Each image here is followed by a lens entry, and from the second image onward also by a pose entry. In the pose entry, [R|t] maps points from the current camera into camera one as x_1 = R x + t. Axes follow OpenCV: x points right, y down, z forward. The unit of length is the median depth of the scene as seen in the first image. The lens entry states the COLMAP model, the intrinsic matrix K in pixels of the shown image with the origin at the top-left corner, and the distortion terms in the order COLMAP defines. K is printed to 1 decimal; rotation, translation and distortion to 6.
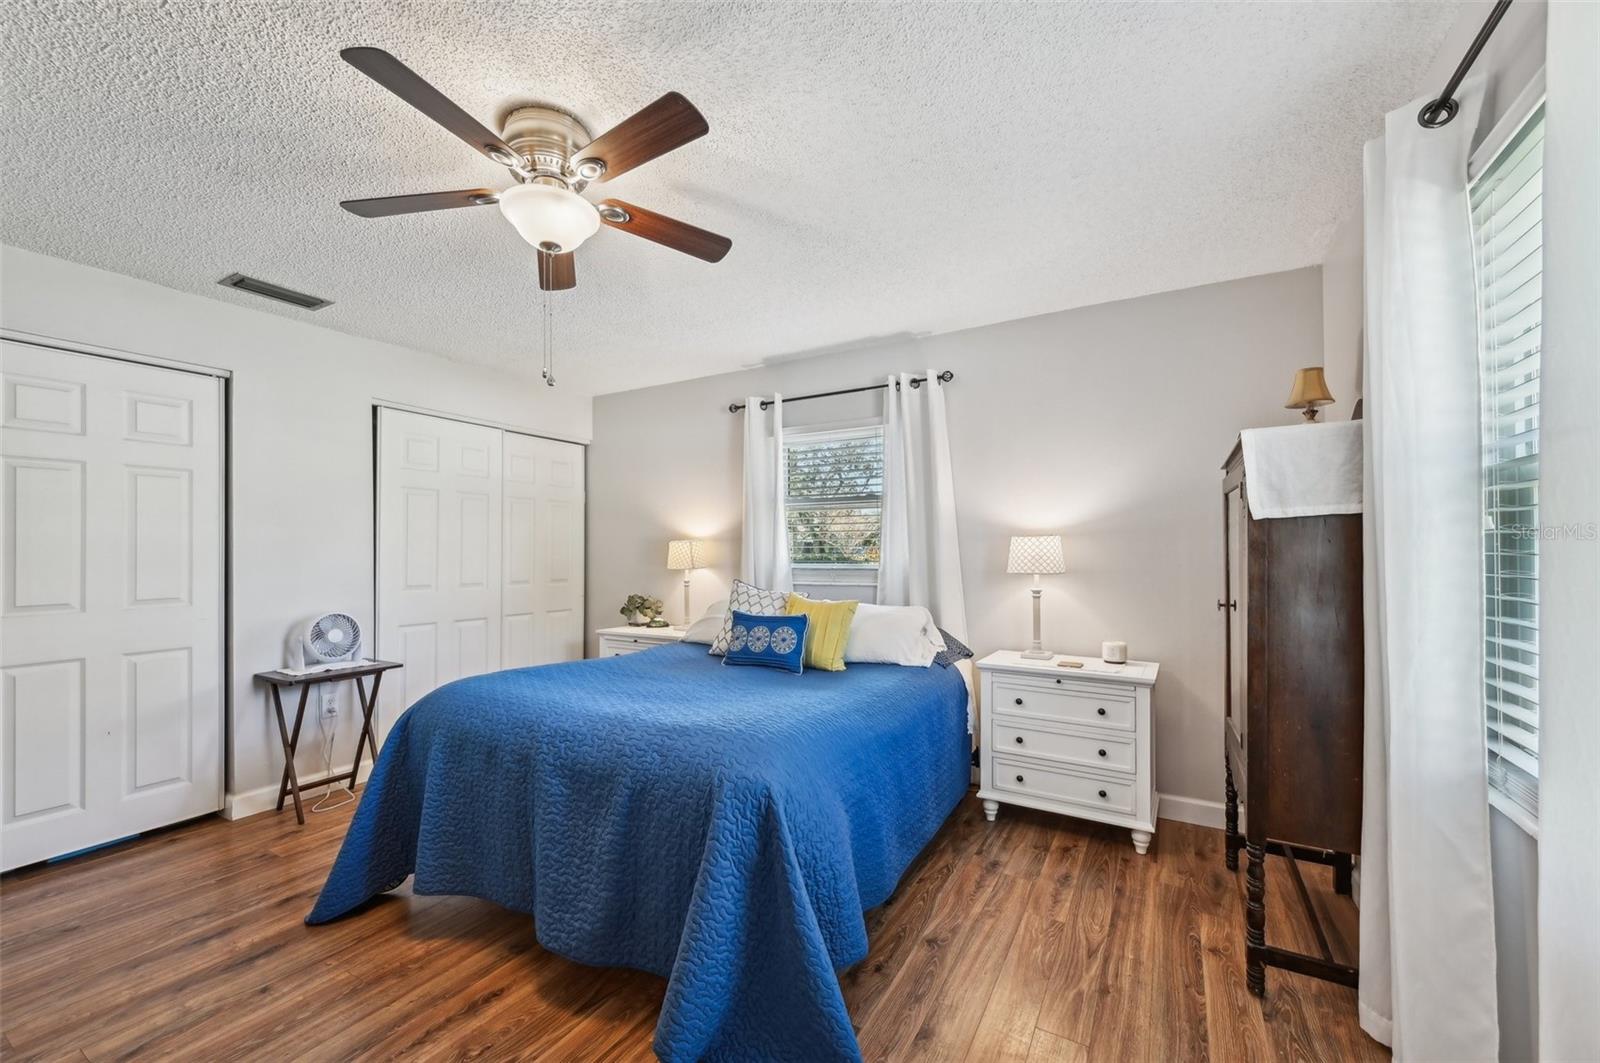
lens RADIAL K [[623.5, 0, 787.3], [0, 623.5, 540.6], [0, 0, 1]] dist [0.019121, -0.000021]
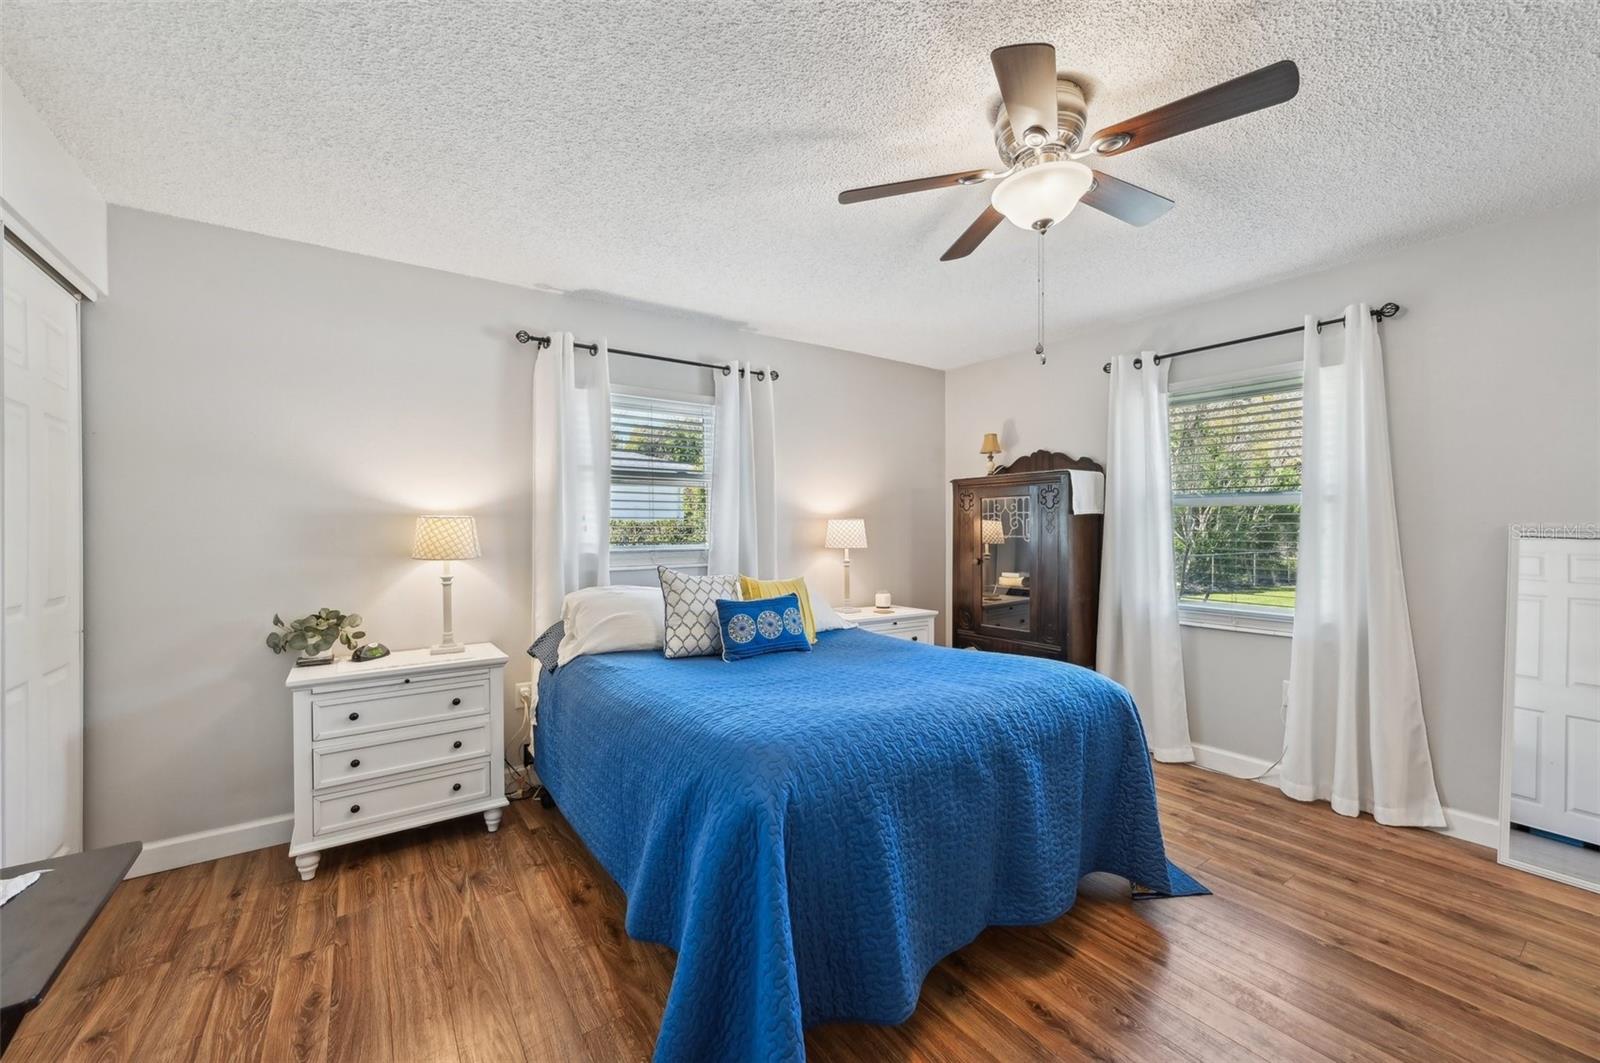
lens RADIAL K [[645.3, 0, 792.4], [0, 645.3, 520.4], [0, 0, 1]] dist [0.022560, -0.000050]
pose [[0.409475, 0.013397, 0.912223, -0.614699], [-0.007791, 0.999907, -0.011187, 0.007895], [-0.912288, -0.002527, 0.409541, 0.385239]]
